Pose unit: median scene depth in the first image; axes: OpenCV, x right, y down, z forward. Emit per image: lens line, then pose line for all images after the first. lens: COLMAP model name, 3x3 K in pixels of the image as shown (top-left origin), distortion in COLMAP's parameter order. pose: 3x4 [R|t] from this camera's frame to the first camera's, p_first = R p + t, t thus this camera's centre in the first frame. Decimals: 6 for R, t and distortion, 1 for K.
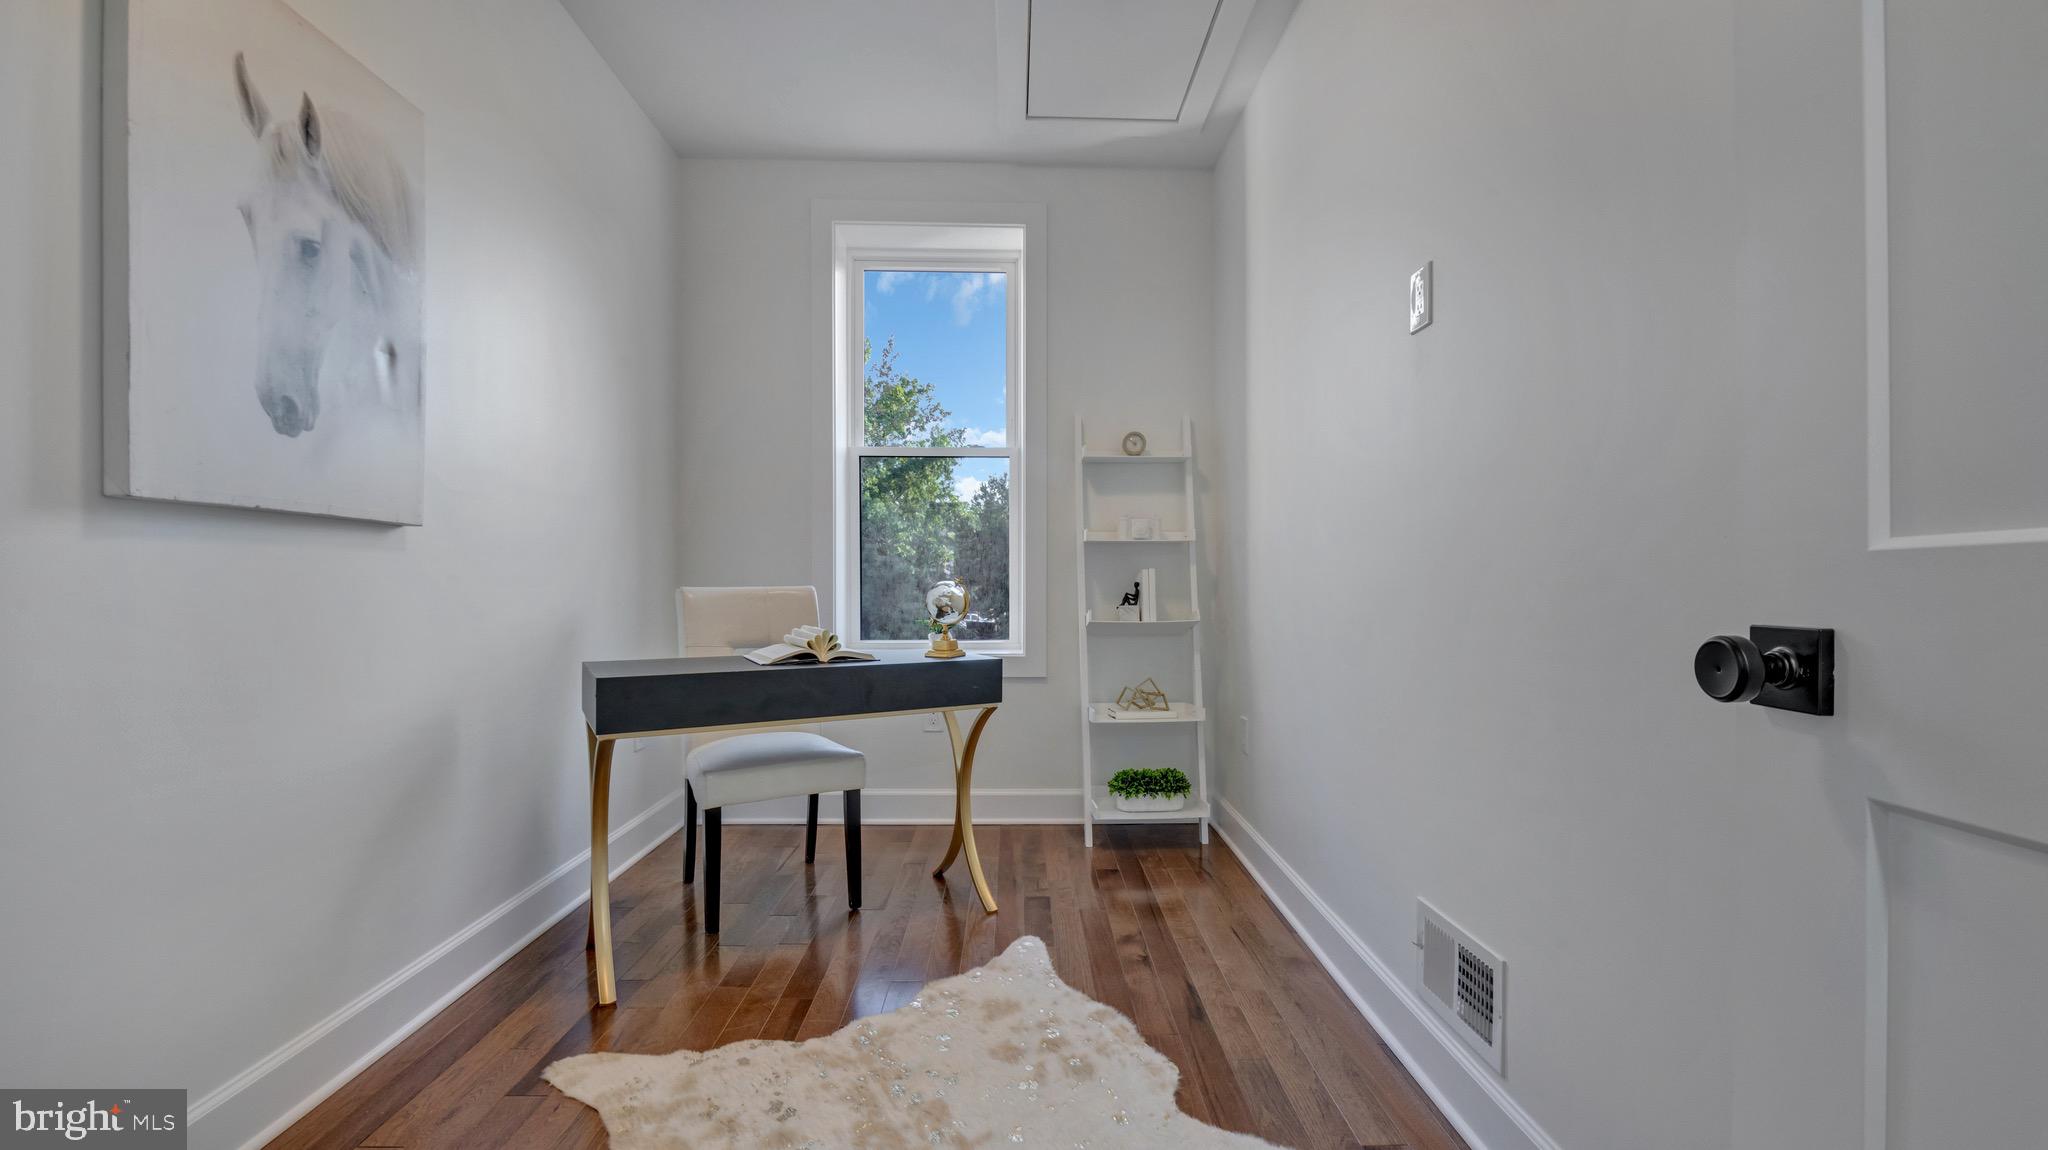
lens RADIAL K [[815.7, 0, 1022.6], [0, 815.7, 583.4], [0, 0, 1]] dist [-0.008002, 0.000081]
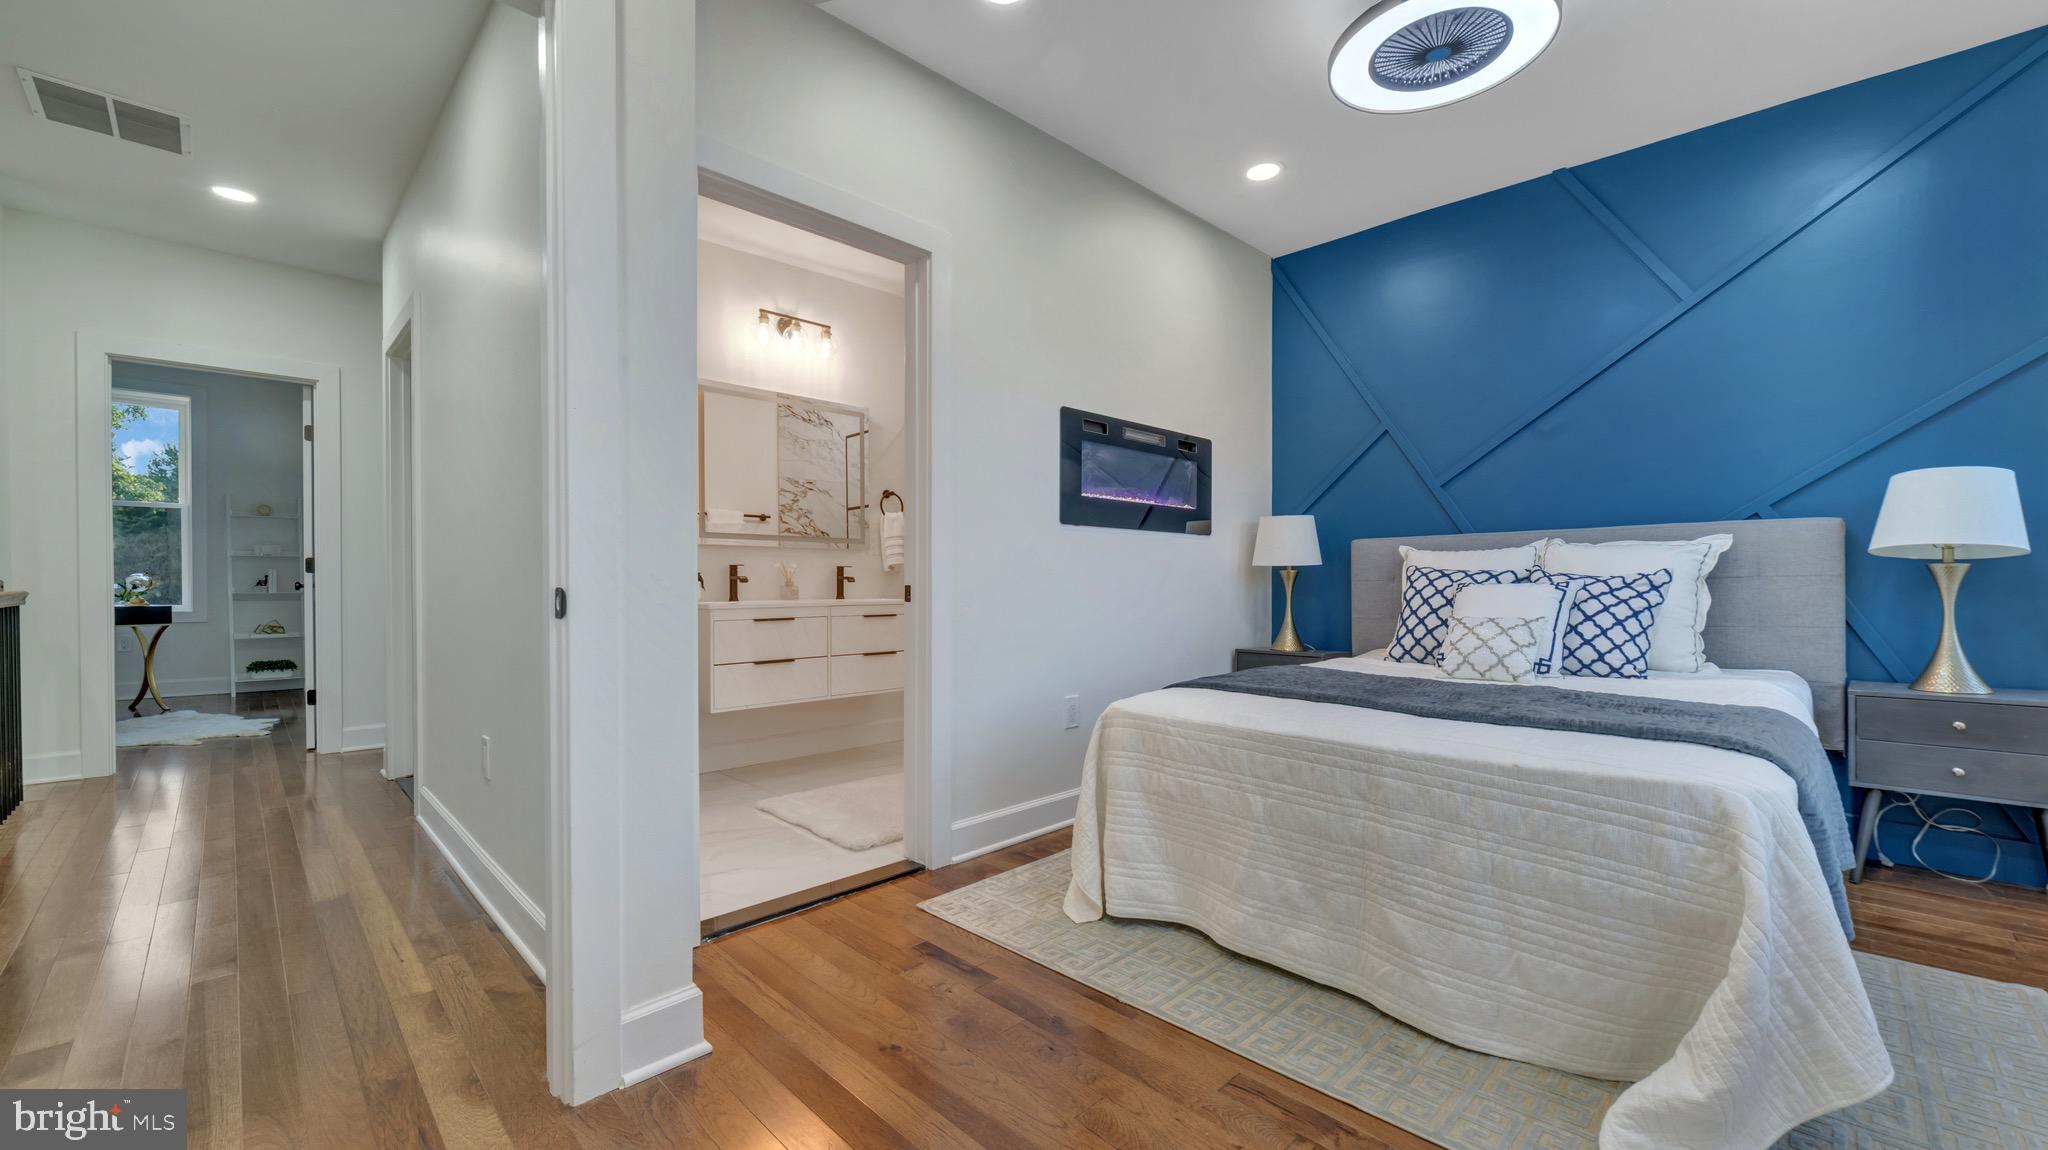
lens RADIAL K [[815.7, 0, 1025.2], [0, 815.7, 588.8], [0, 0, 1]] dist [-0.008002, 0.000081]
pose [[0.729584, -0.007252, 0.683853, 0.169692], [0.000634, 0.999951, 0.009927, 0.018151], [-0.683891, -0.006808, 0.729552, -2.299423]]
